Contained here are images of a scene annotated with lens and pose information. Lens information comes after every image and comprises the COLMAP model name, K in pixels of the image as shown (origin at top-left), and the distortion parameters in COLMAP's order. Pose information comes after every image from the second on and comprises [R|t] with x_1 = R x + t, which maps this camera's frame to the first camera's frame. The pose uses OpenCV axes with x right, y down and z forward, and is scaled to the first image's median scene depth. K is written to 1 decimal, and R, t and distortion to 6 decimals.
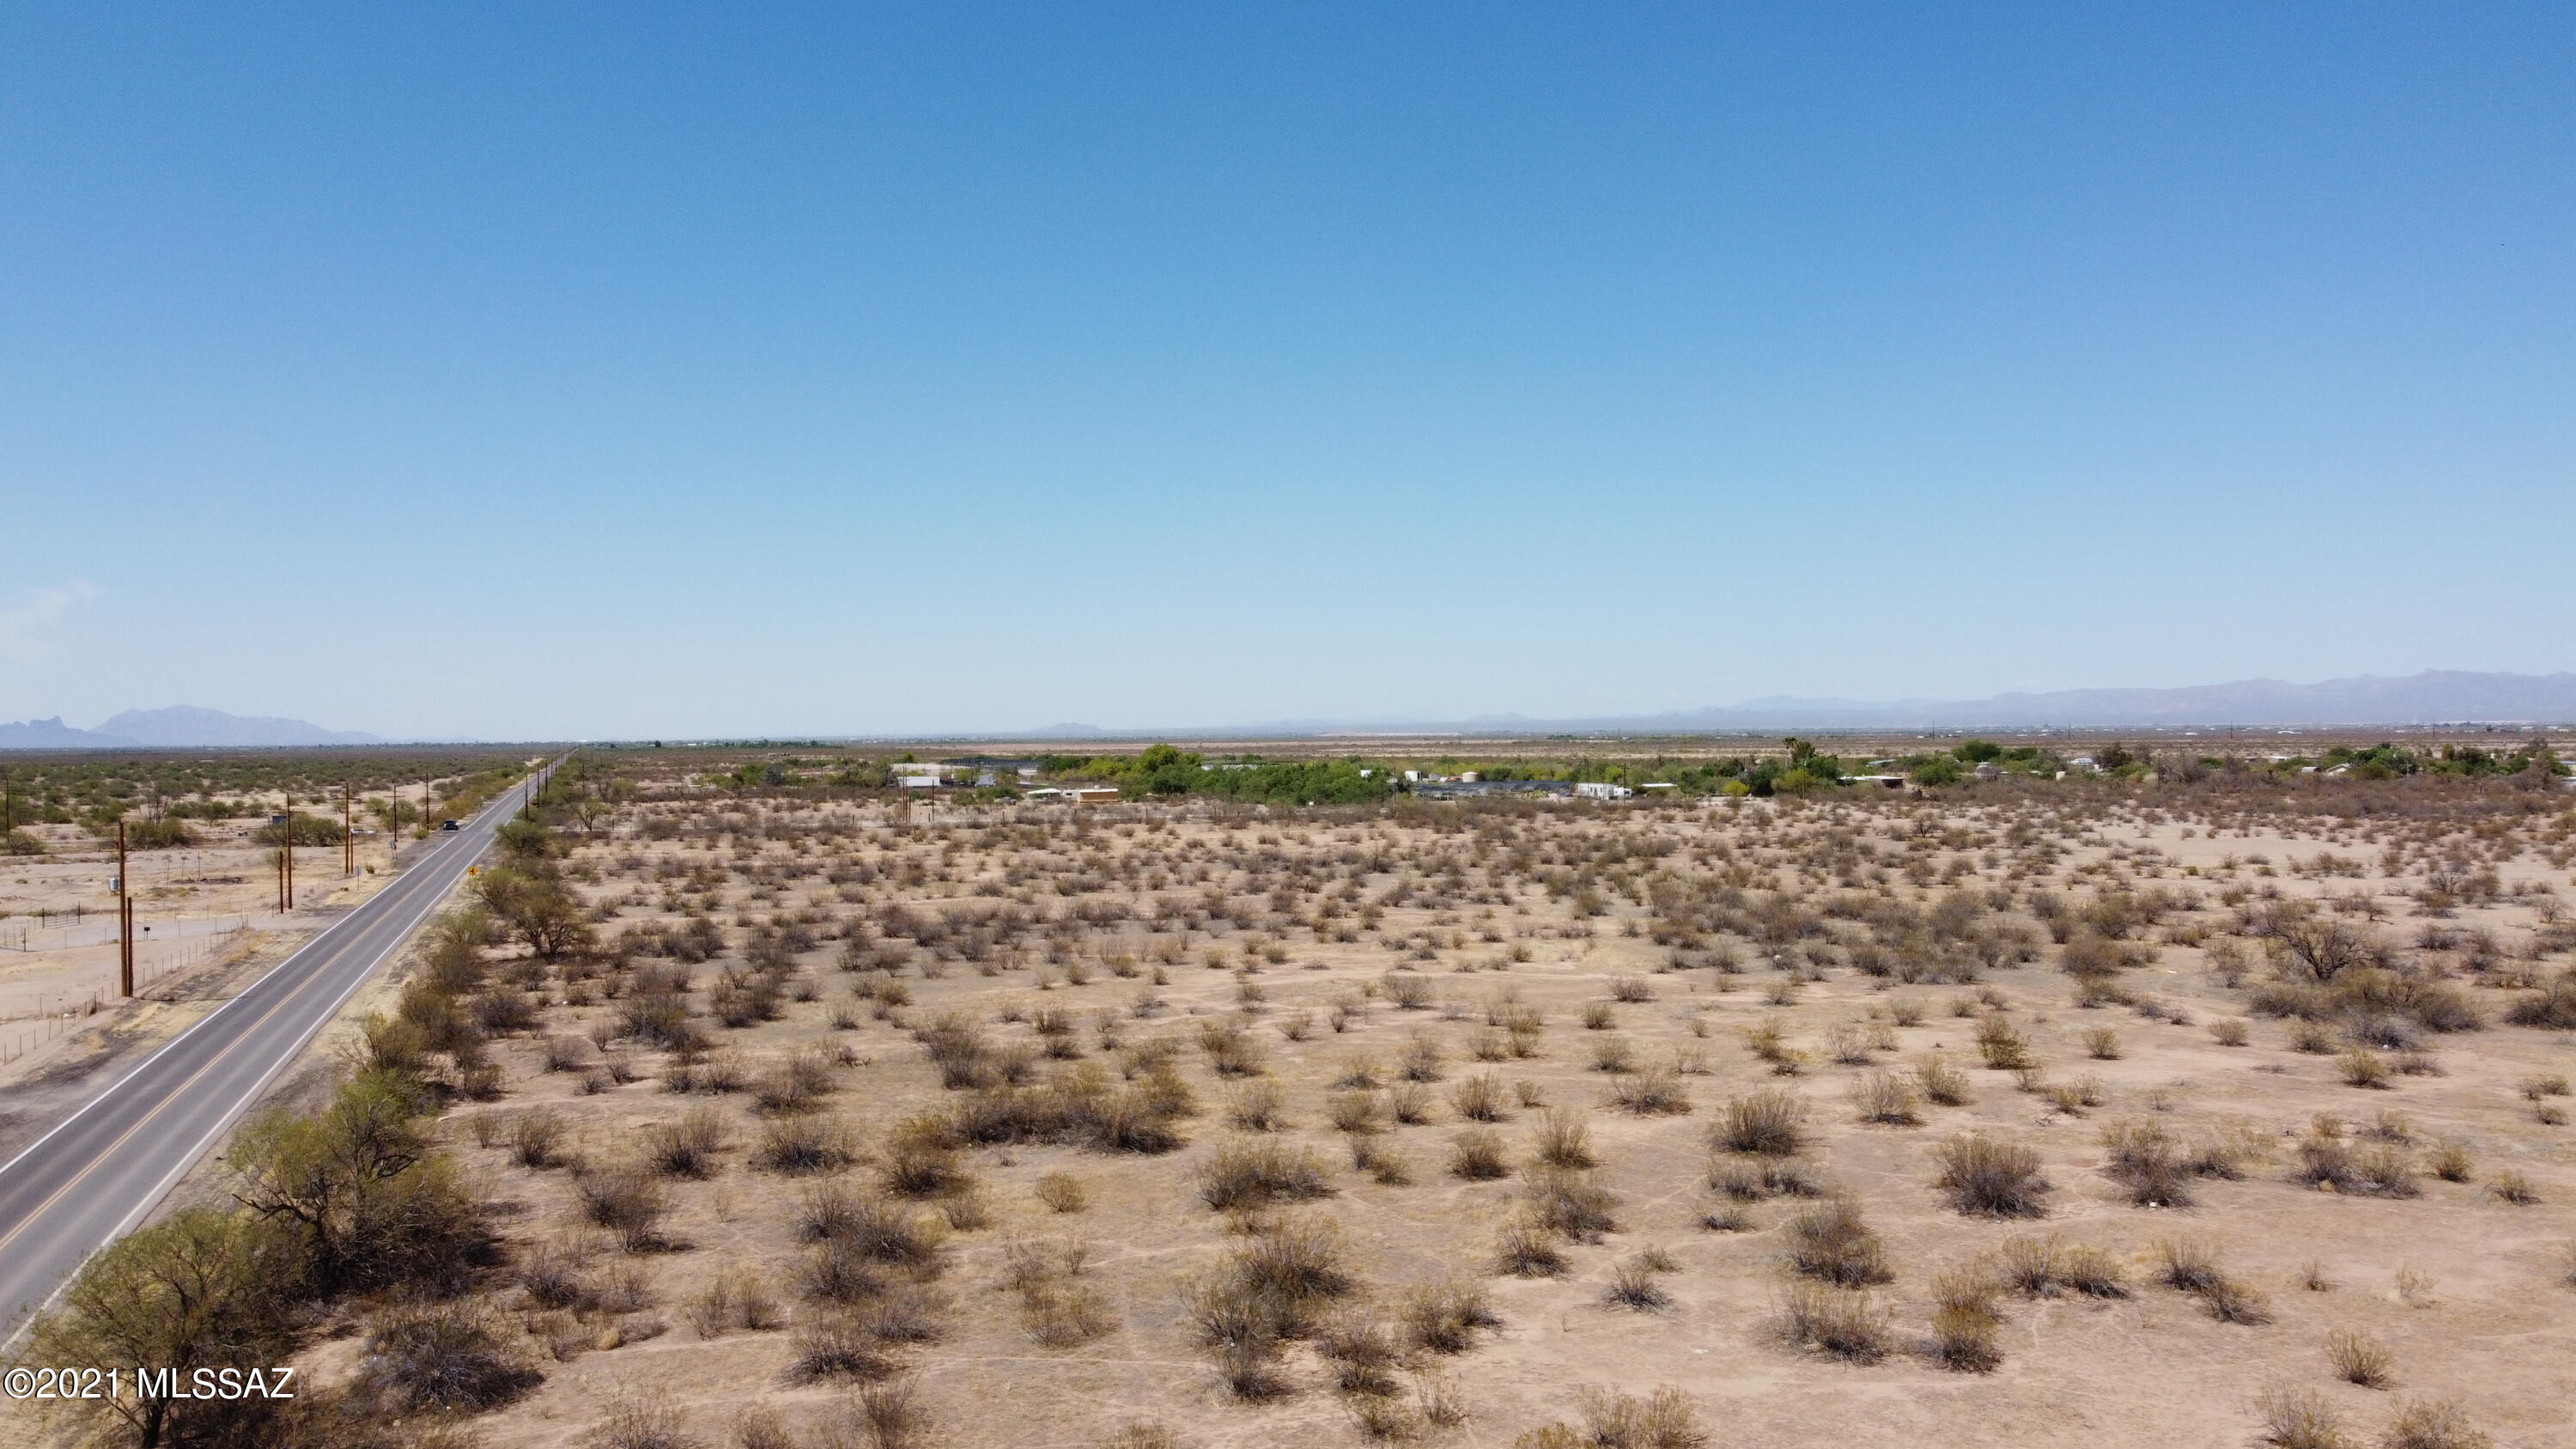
lens RADIAL K [[1944.9, 0, 1277.0], [0, 1944.9, 726.1], [0, 0, 1]] dist [-0.003796, -0.004439]
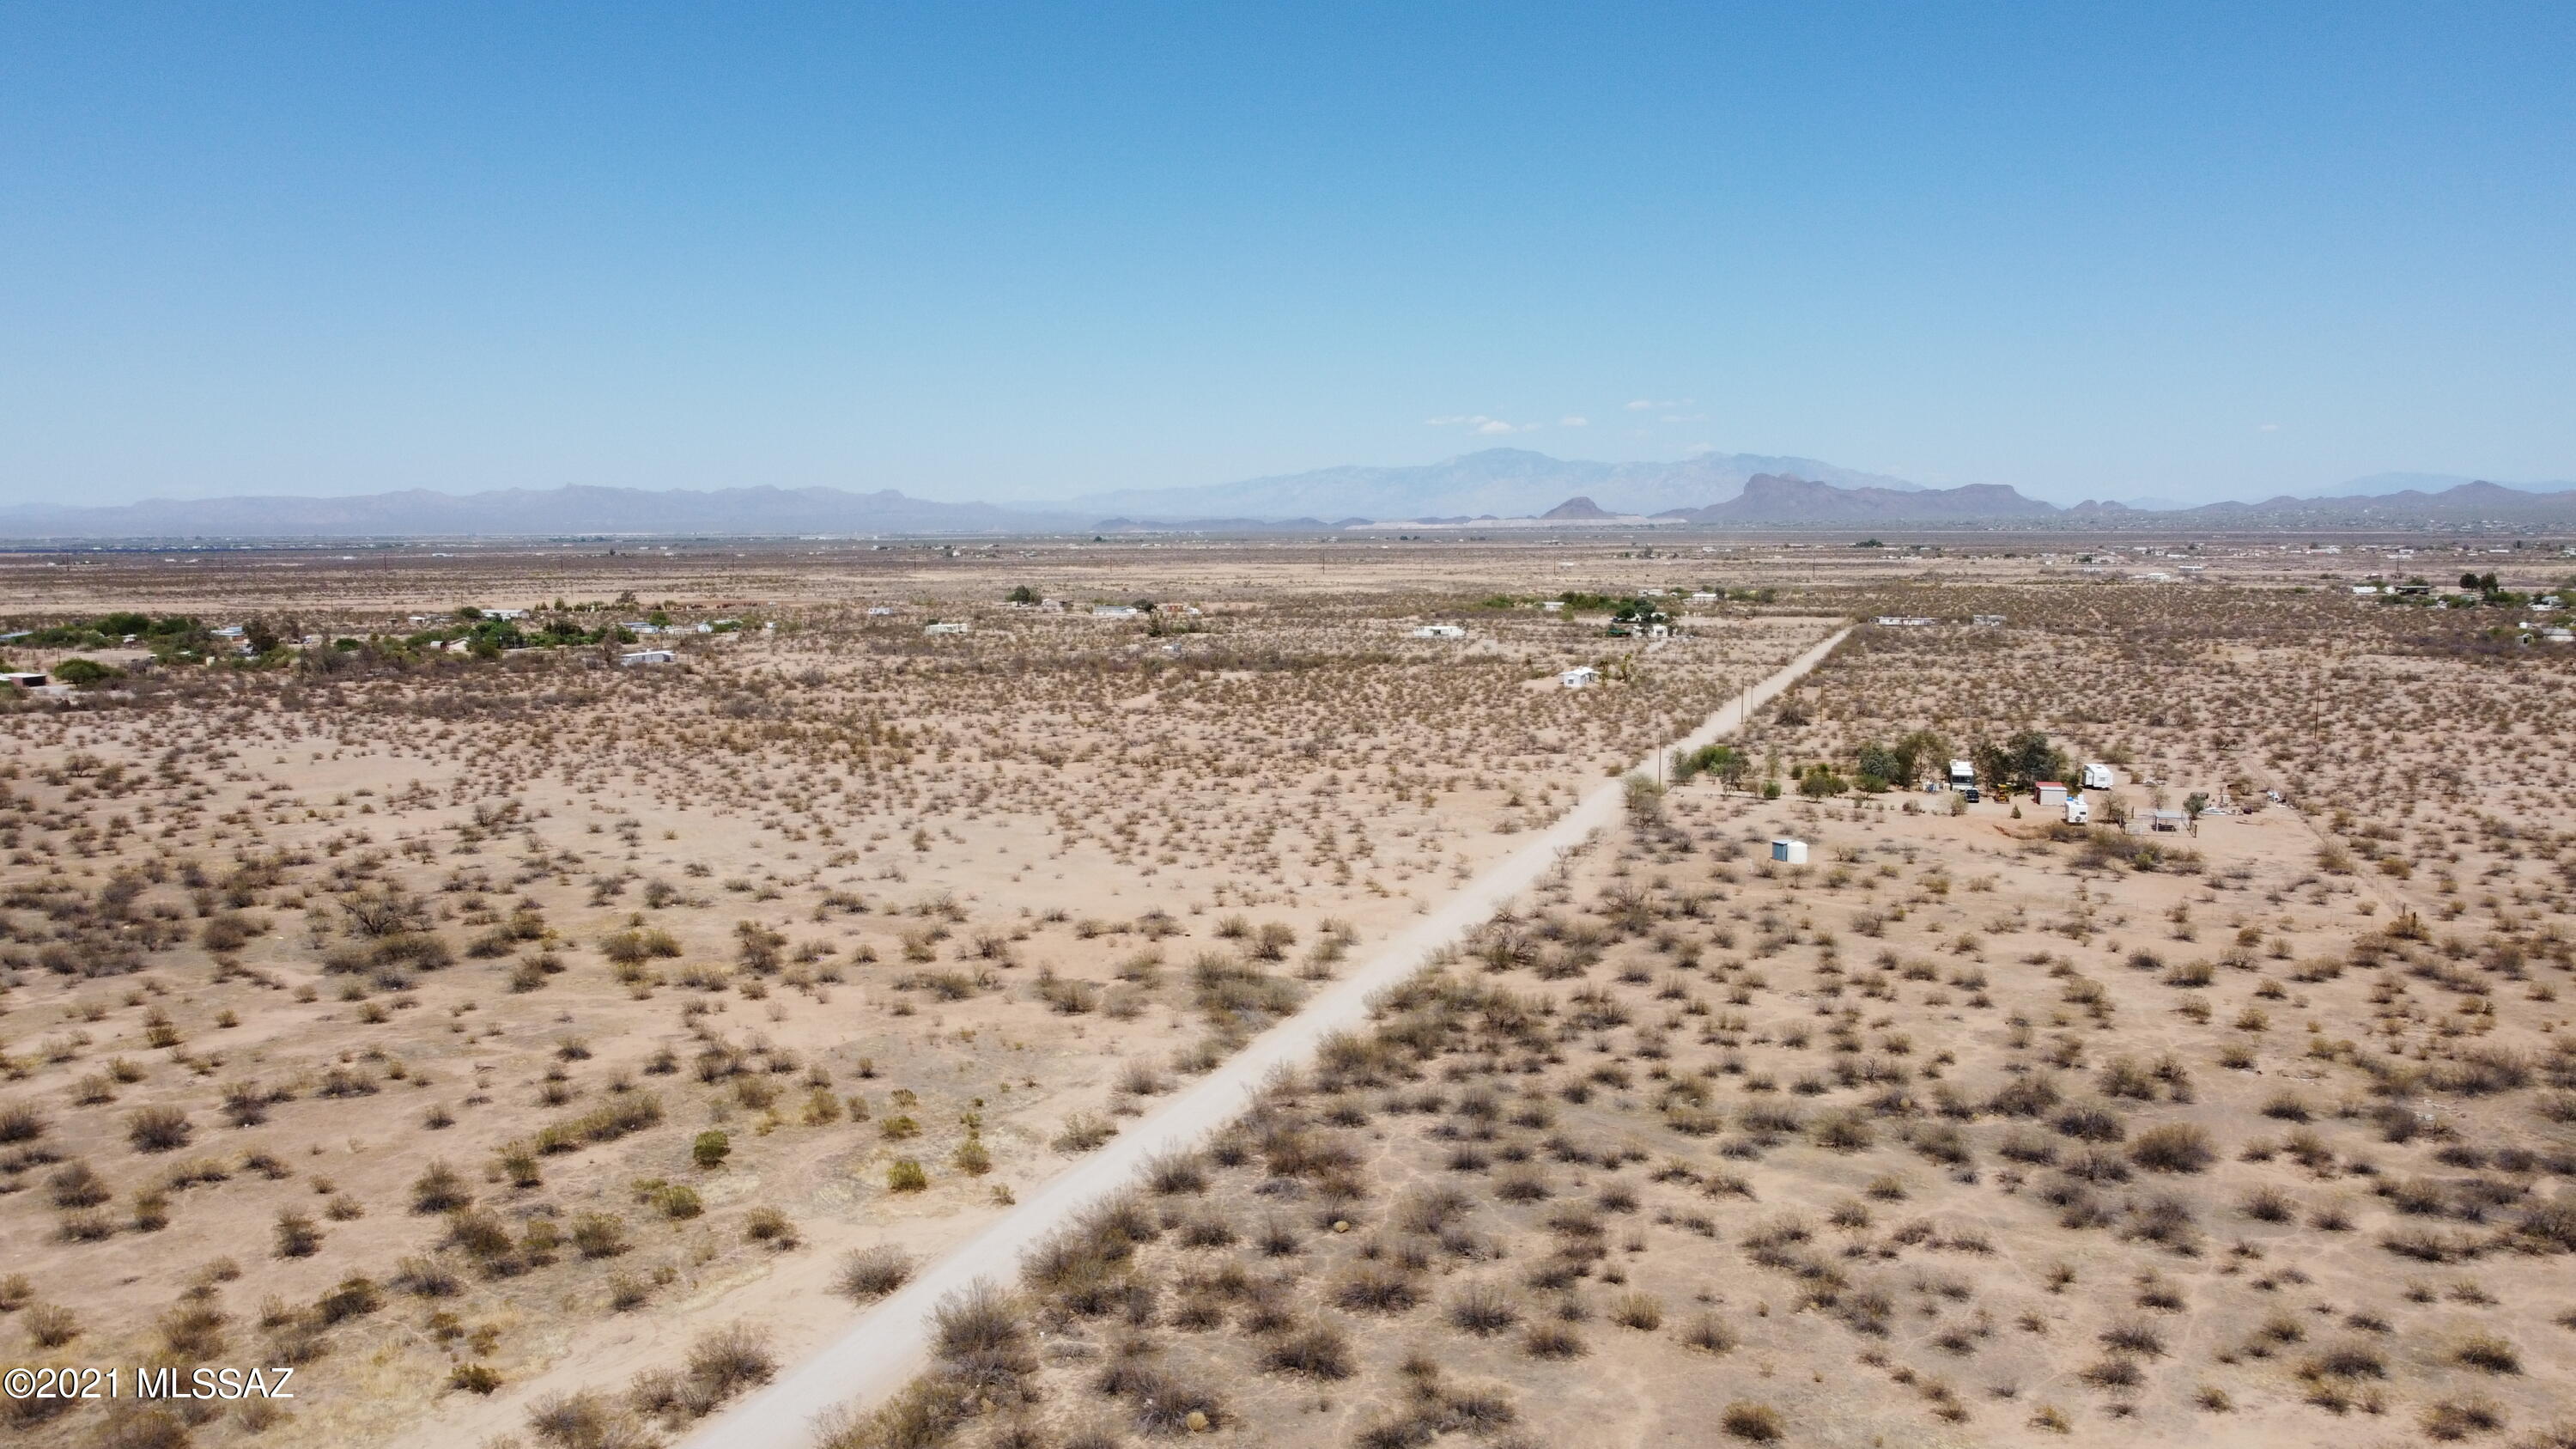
lens RADIAL K [[1944.9, 0, 1272.0], [0, 1944.9, 724.5], [0, 0, 1]] dist [-0.003796, -0.004439]
pose [[0.637011, -0.072159, 0.767470, -0.187020], [-0.002539, 0.995407, 0.095698, -0.175292], [-0.770851, -0.062909, 0.633902, -0.517771]]
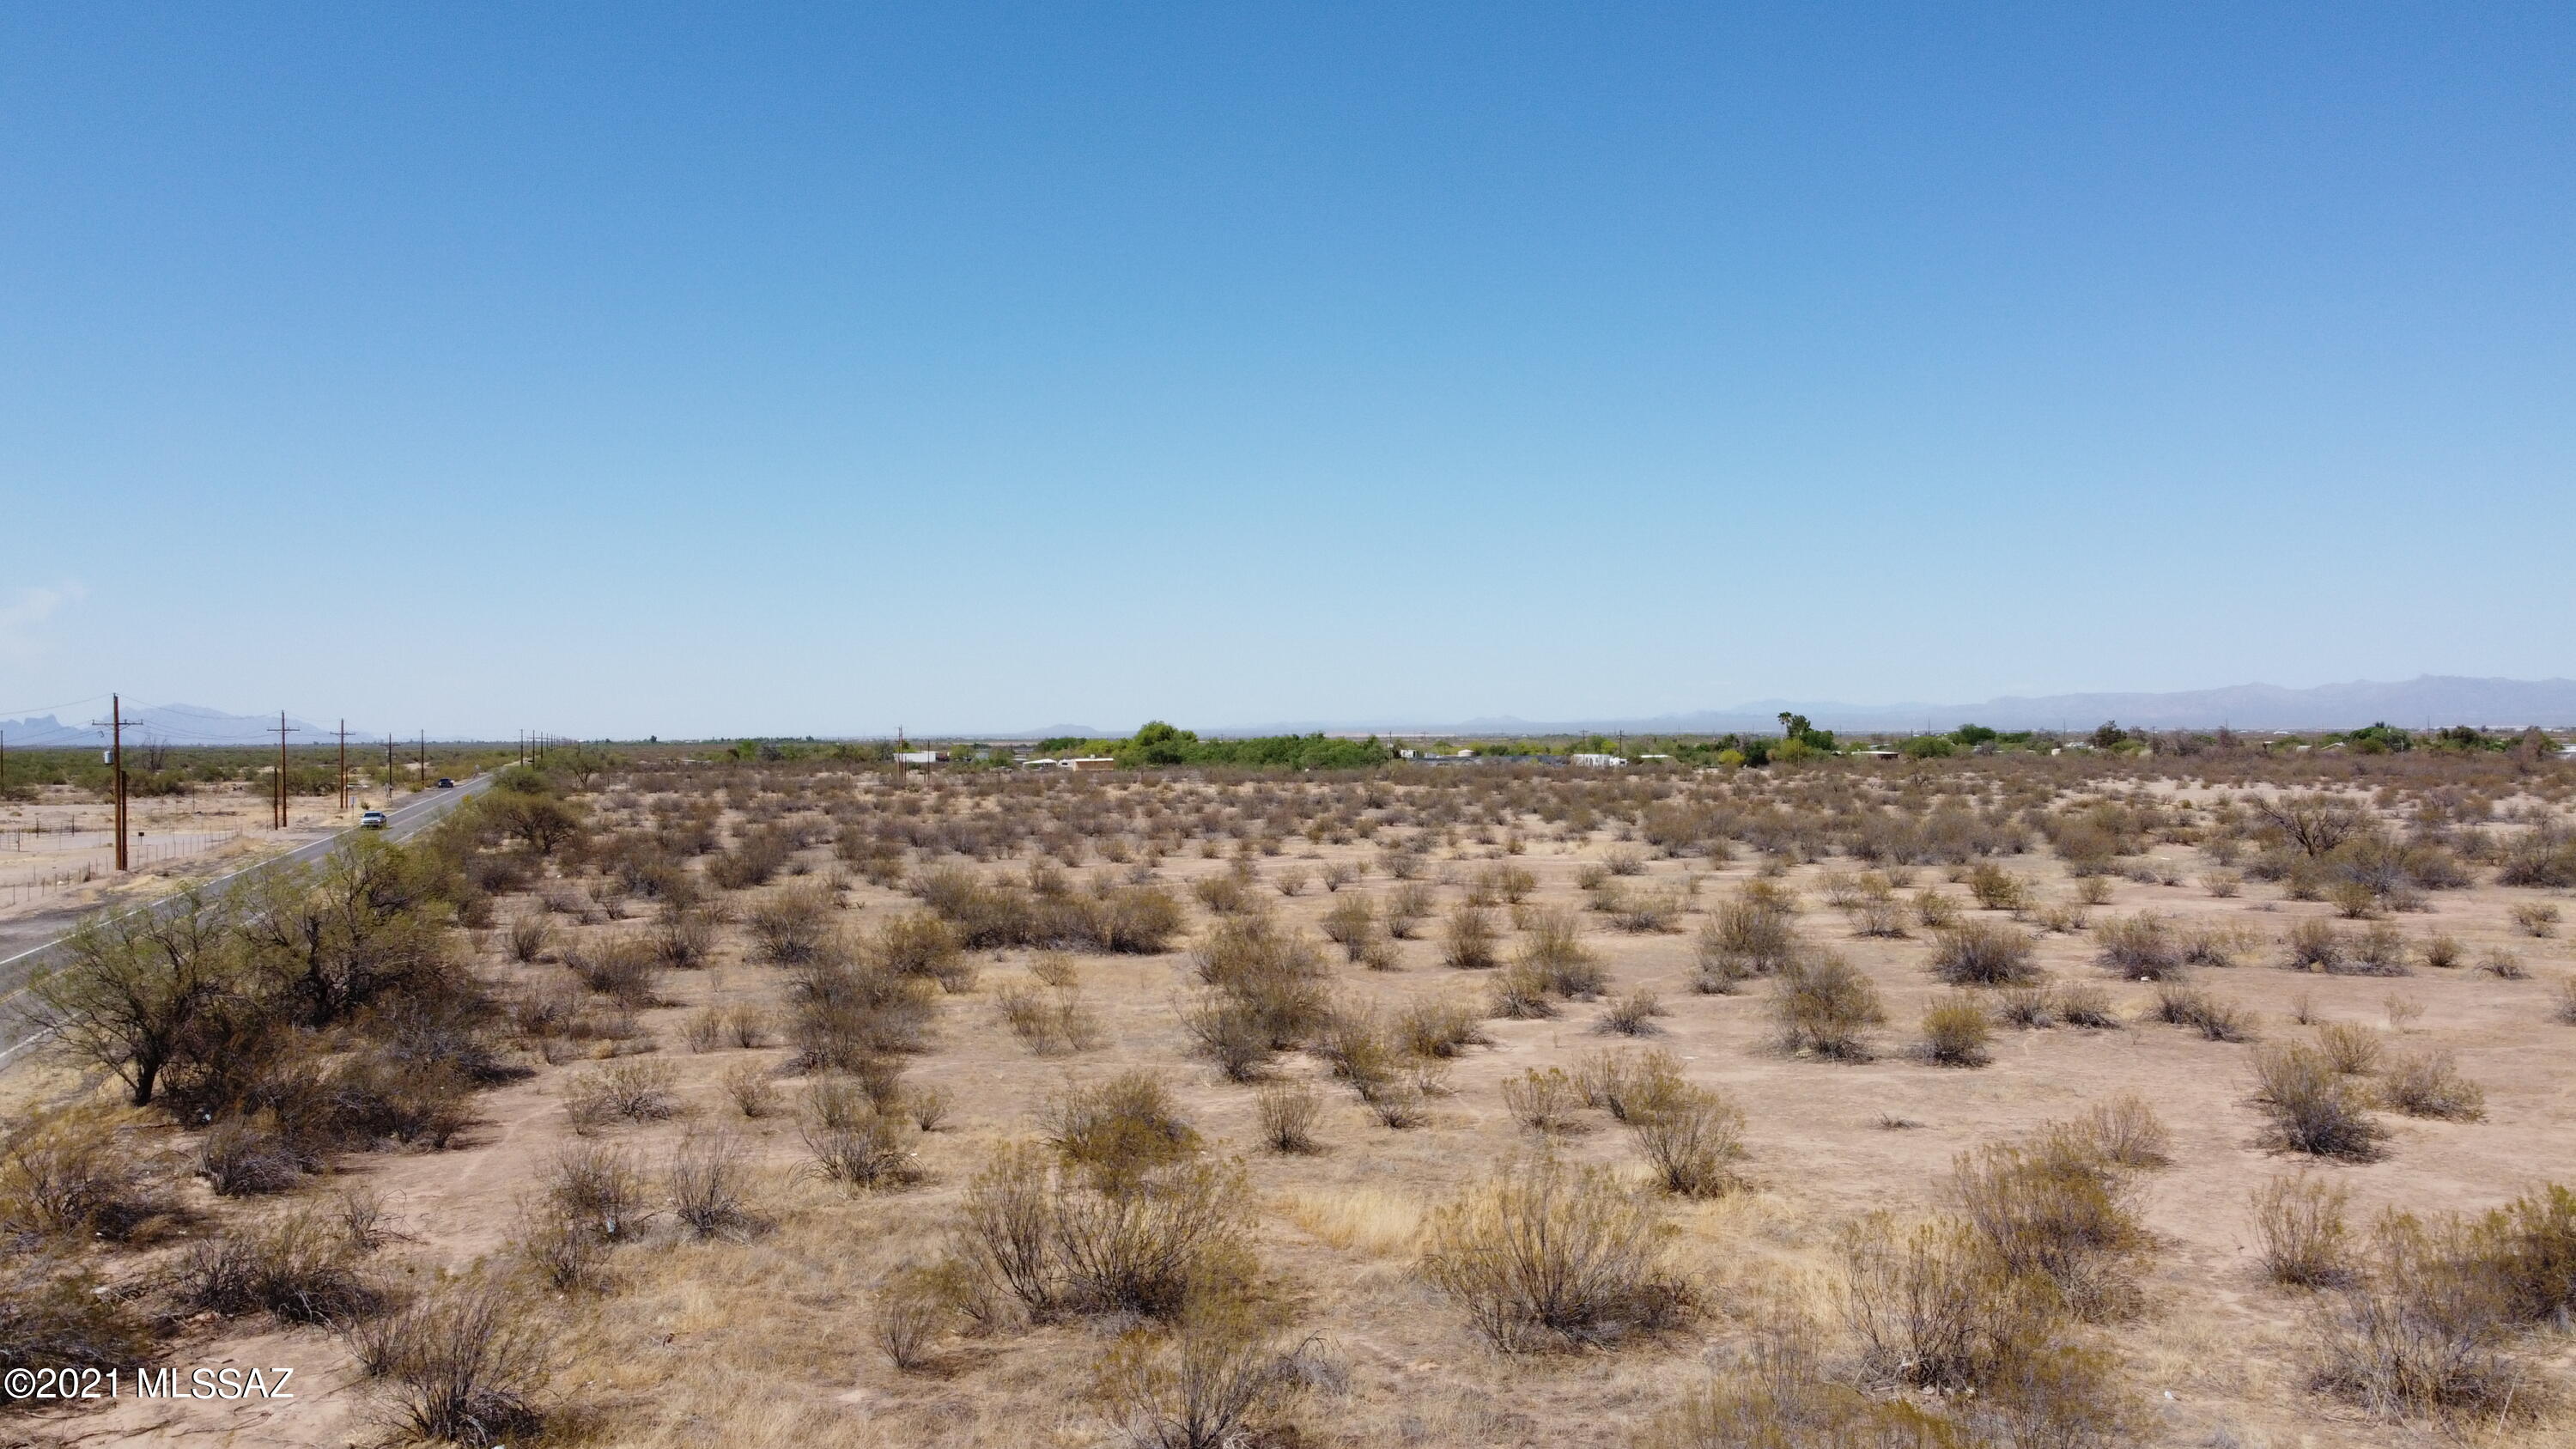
lens RADIAL K [[1944.9, 0, 1276.0], [0, 1944.9, 736.8], [0, 0, 1]] dist [-0.003796, -0.004439]
pose [[0.999994, 0.002941, 0.001585, 0.000538], [-0.002948, 0.999986, 0.004479, 0.056616], [-0.001572, -0.004484, 0.999989, -0.000537]]
